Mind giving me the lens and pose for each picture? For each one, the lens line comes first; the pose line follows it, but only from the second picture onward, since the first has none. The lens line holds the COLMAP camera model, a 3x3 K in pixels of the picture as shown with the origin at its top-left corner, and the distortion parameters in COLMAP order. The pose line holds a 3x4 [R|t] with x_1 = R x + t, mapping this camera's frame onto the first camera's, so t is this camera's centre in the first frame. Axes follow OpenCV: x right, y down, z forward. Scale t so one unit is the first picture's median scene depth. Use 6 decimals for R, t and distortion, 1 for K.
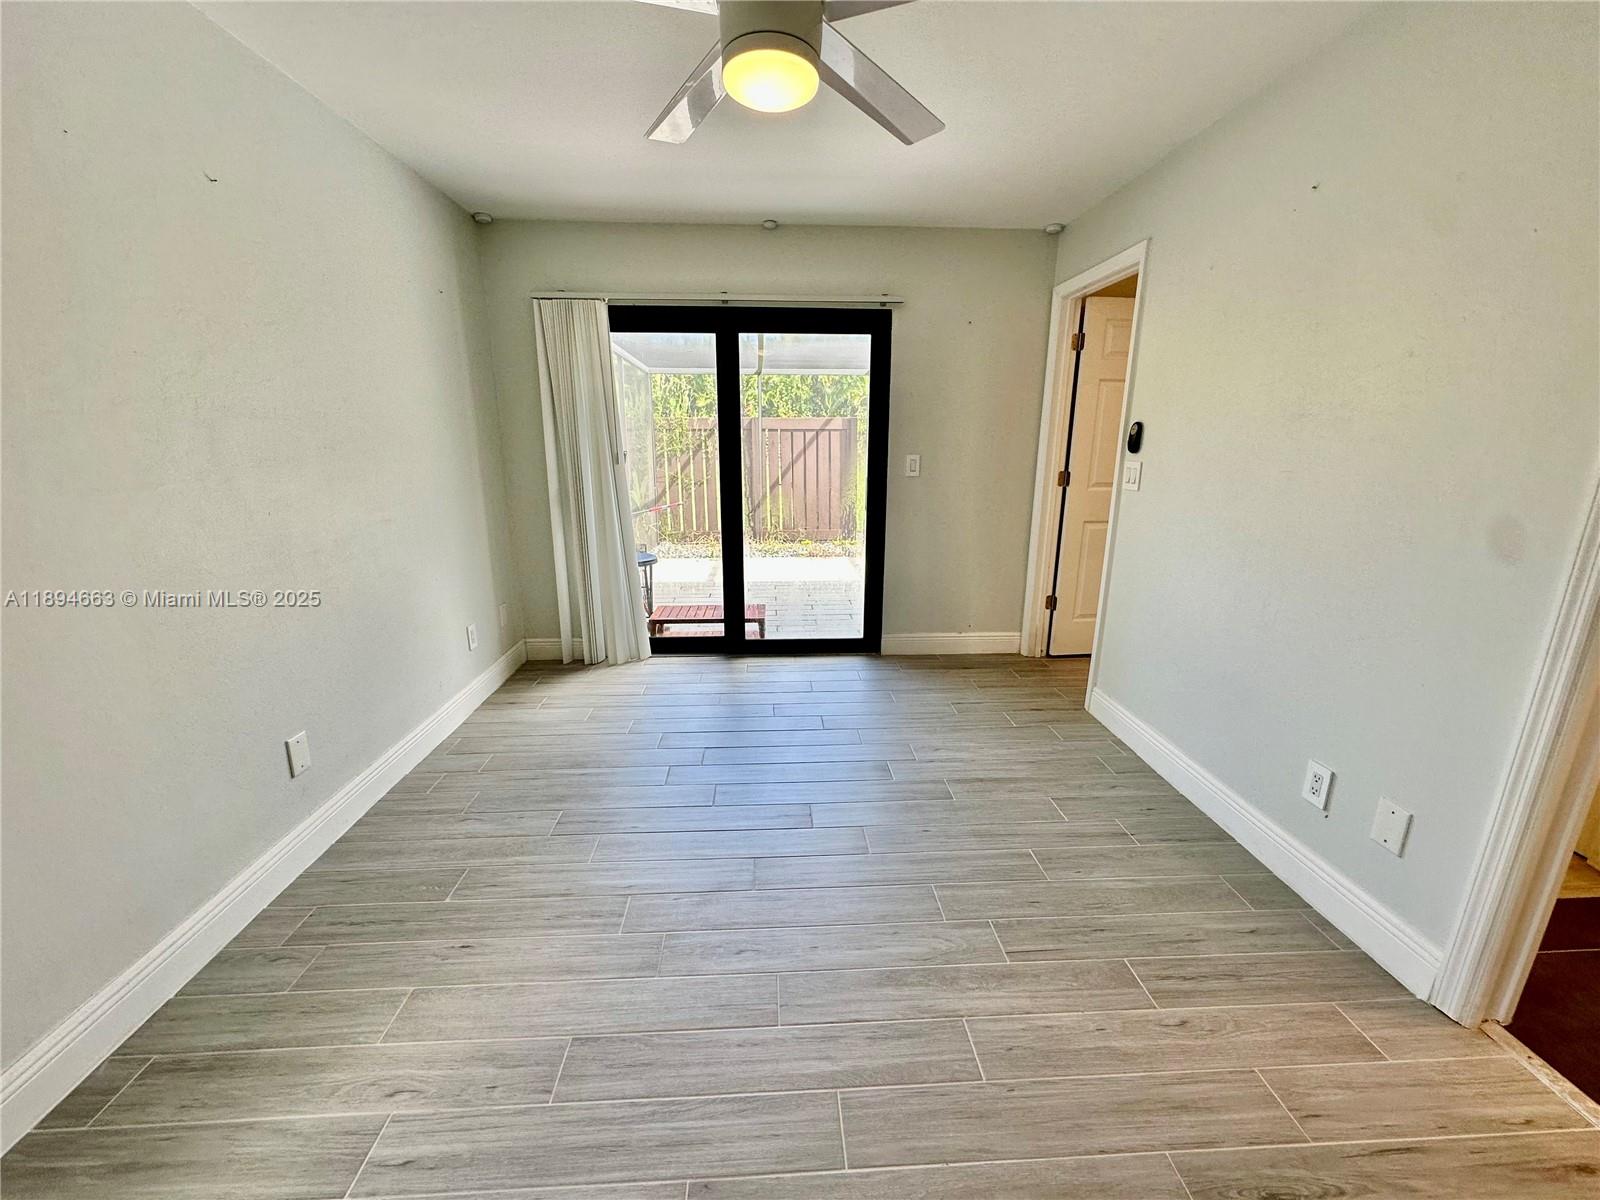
lens RADIAL K [[639.3, 0, 798.7], [0, 639.3, 597.3], [0, 0, 1]] dist [-0.003667, 0.000560]
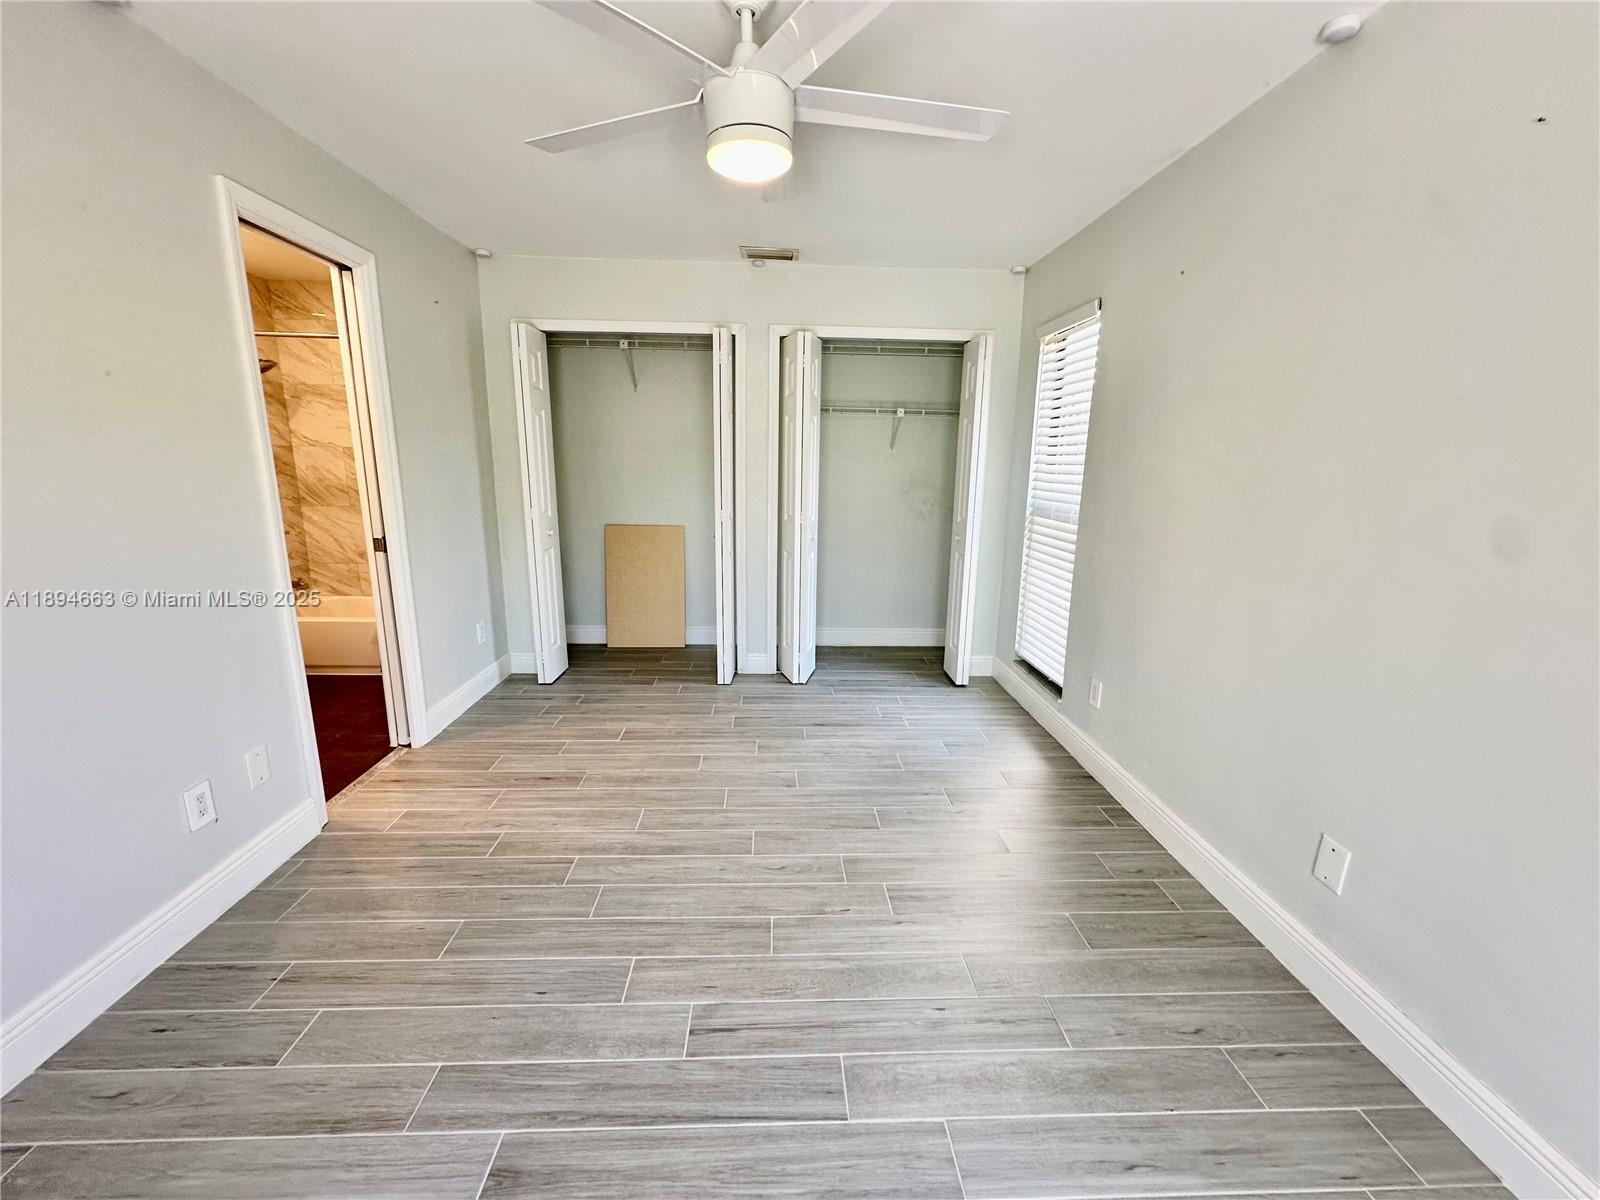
lens RADIAL K [[640.2, 0, 798.3], [0, 640.2, 598.8], [0, 0, 1]] dist [-0.004445, 0.000970]
pose [[-0.999805, -0.019481, 0.003350, -0.111206], [-0.015918, 0.893958, 0.447868, -0.463117], [-0.011719, 0.447727, -0.894094, 1.790436]]
